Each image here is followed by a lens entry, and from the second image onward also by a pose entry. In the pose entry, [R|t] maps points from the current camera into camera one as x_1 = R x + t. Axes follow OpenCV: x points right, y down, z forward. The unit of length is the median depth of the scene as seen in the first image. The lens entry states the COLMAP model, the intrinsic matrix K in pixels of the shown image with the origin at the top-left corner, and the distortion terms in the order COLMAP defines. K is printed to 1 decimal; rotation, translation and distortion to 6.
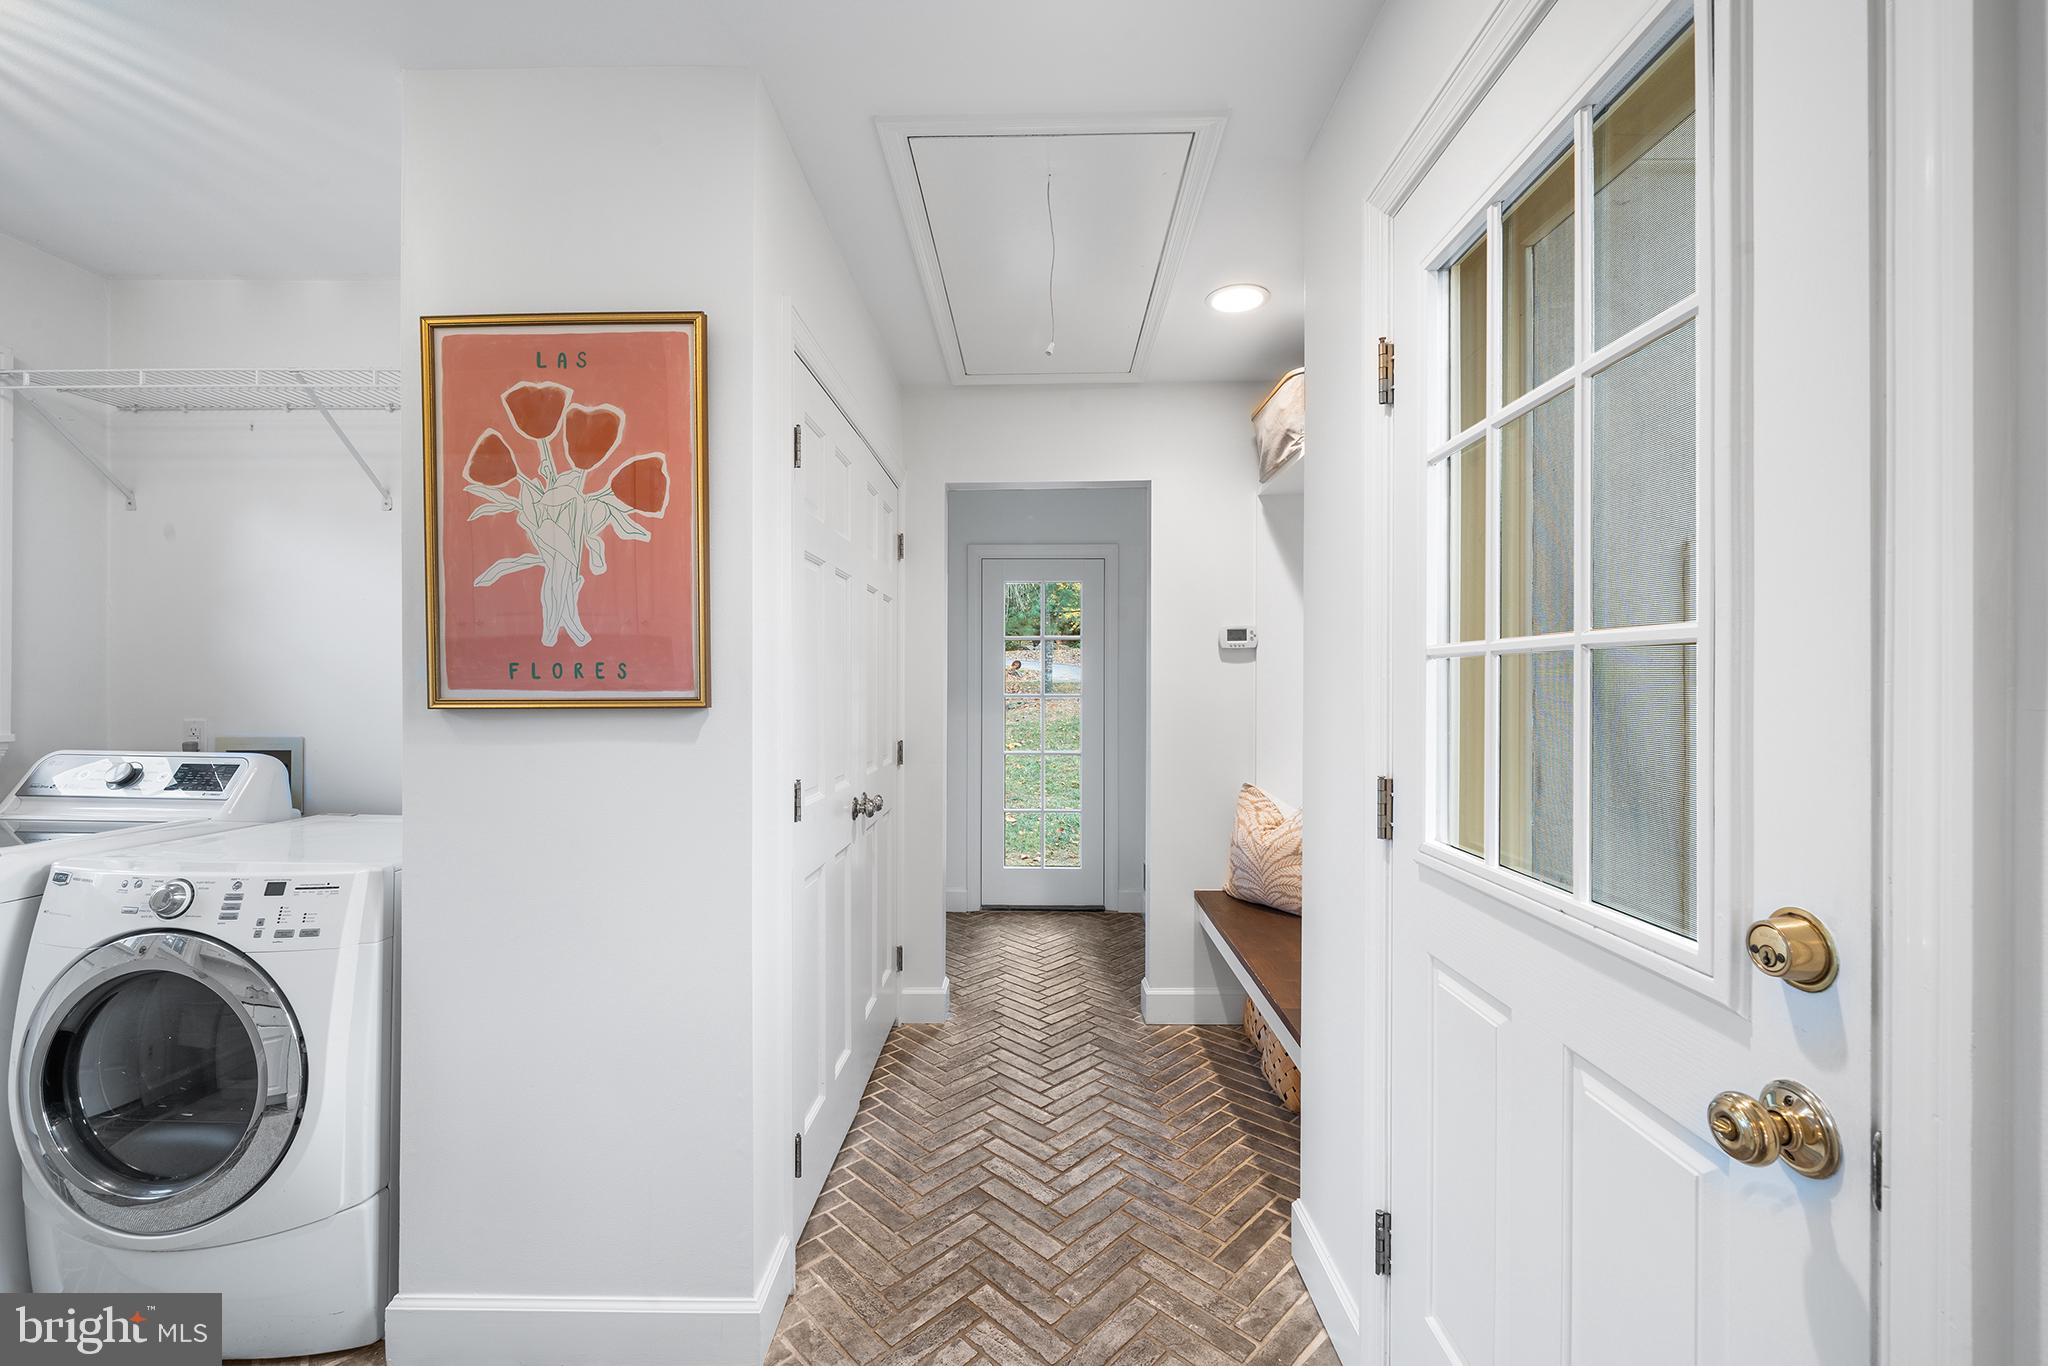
lens RADIAL K [[827.5, 0, 1018.5], [0, 827.5, 674.7], [0, 0, 1]] dist [0.001018, 0.000192]
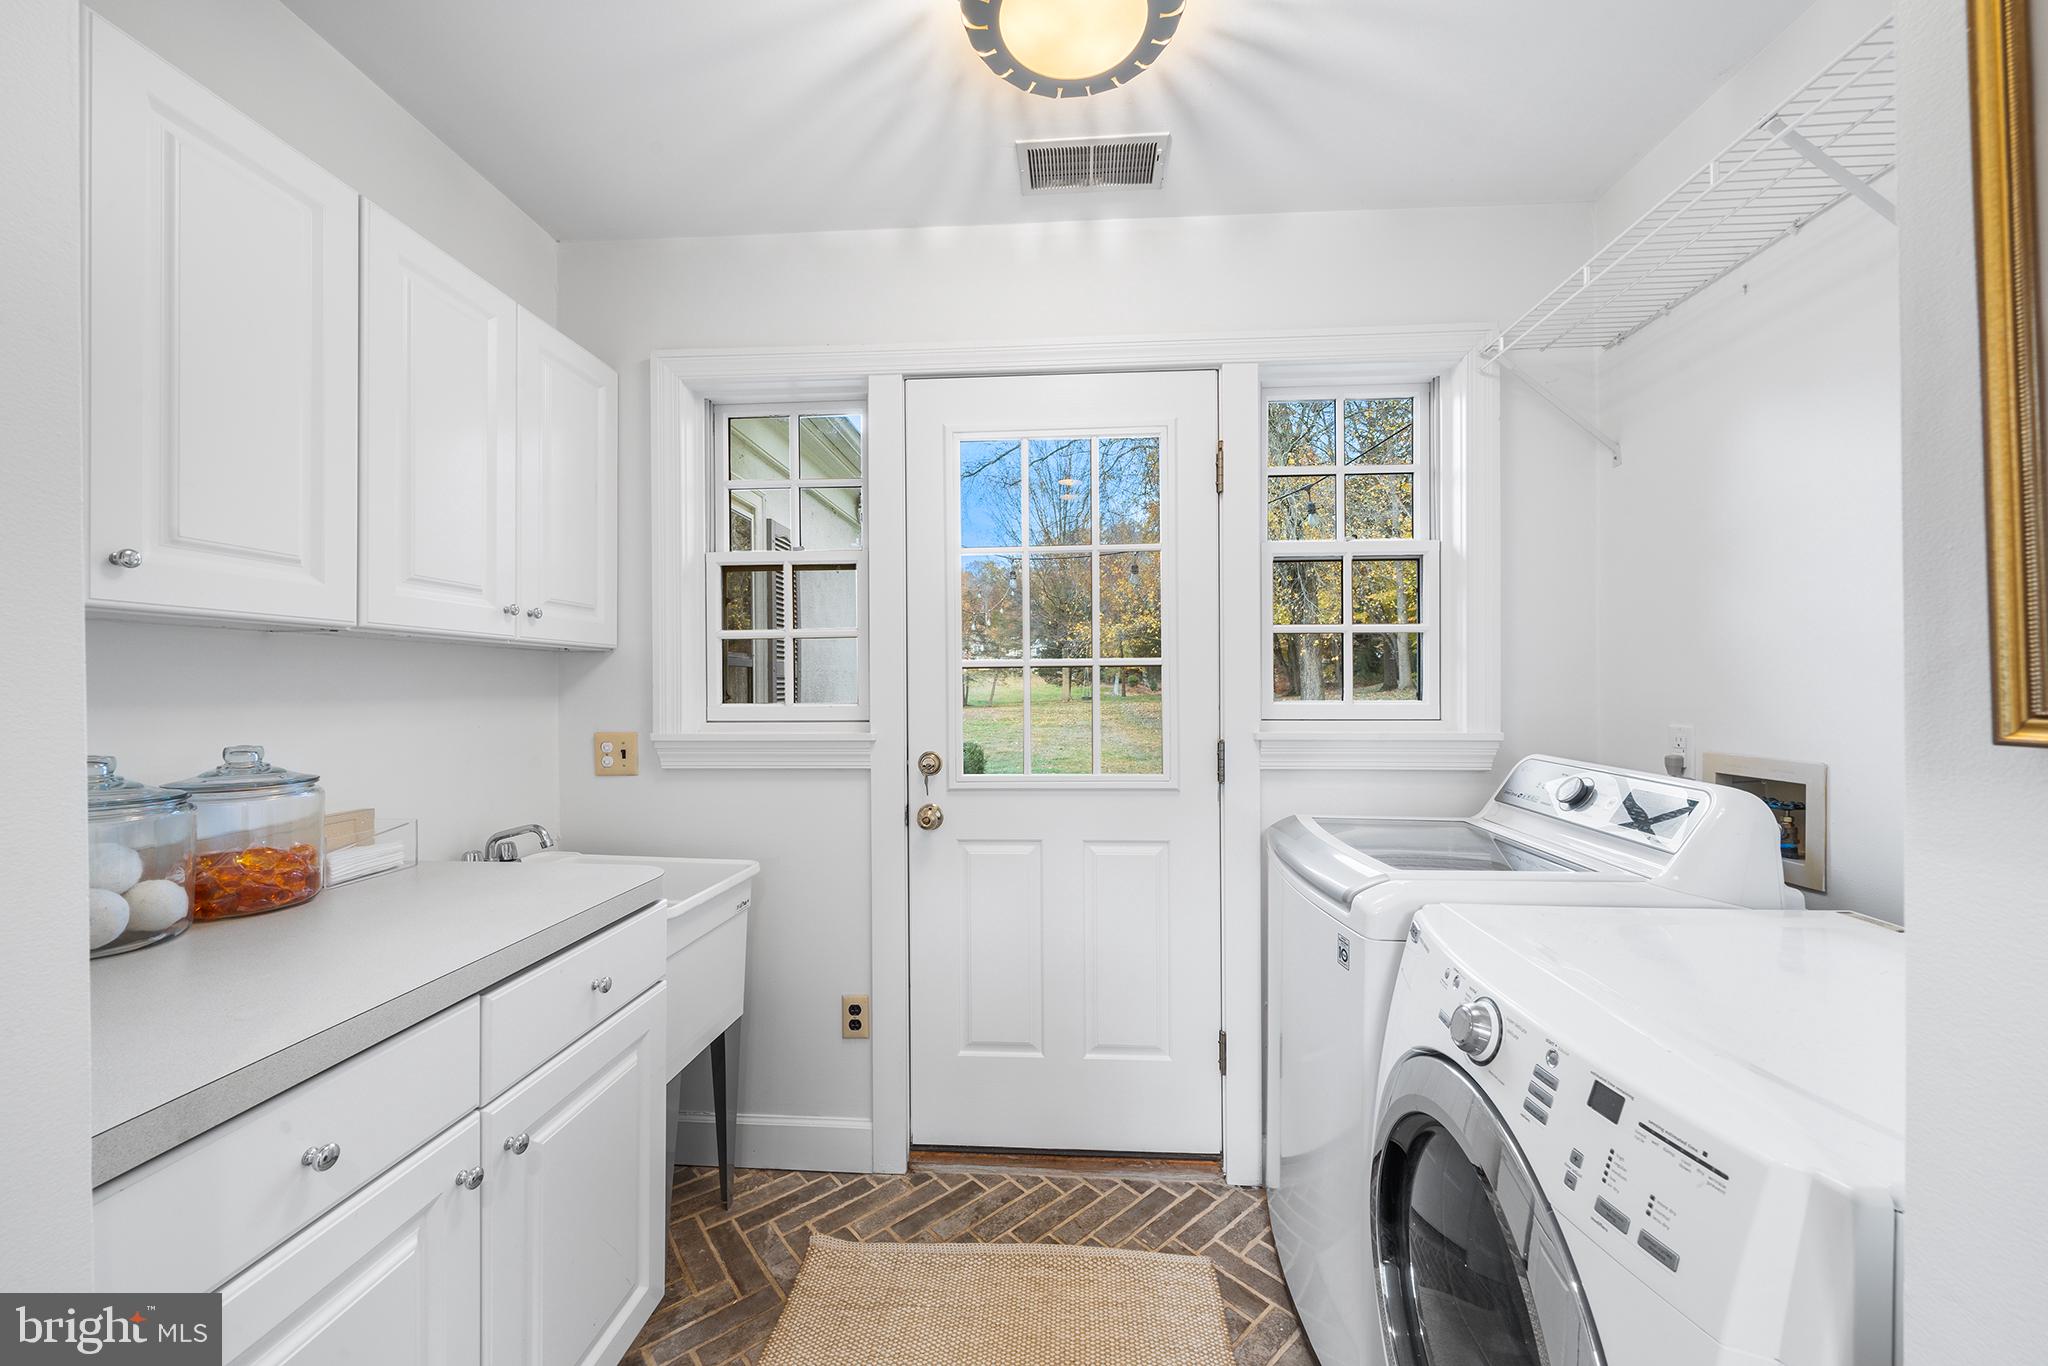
lens RADIAL K [[778.3, 0, 1024.0], [0, 778.3, 683.0], [0, 0, 1]] dist [-0.000703, -0.000003]
pose [[-0.037090, -0.001792, -0.999310, -0.326284], [0.012543, 0.999919, -0.002259, 0.011673], [0.999233, -0.012618, -0.037064, 0.509882]]
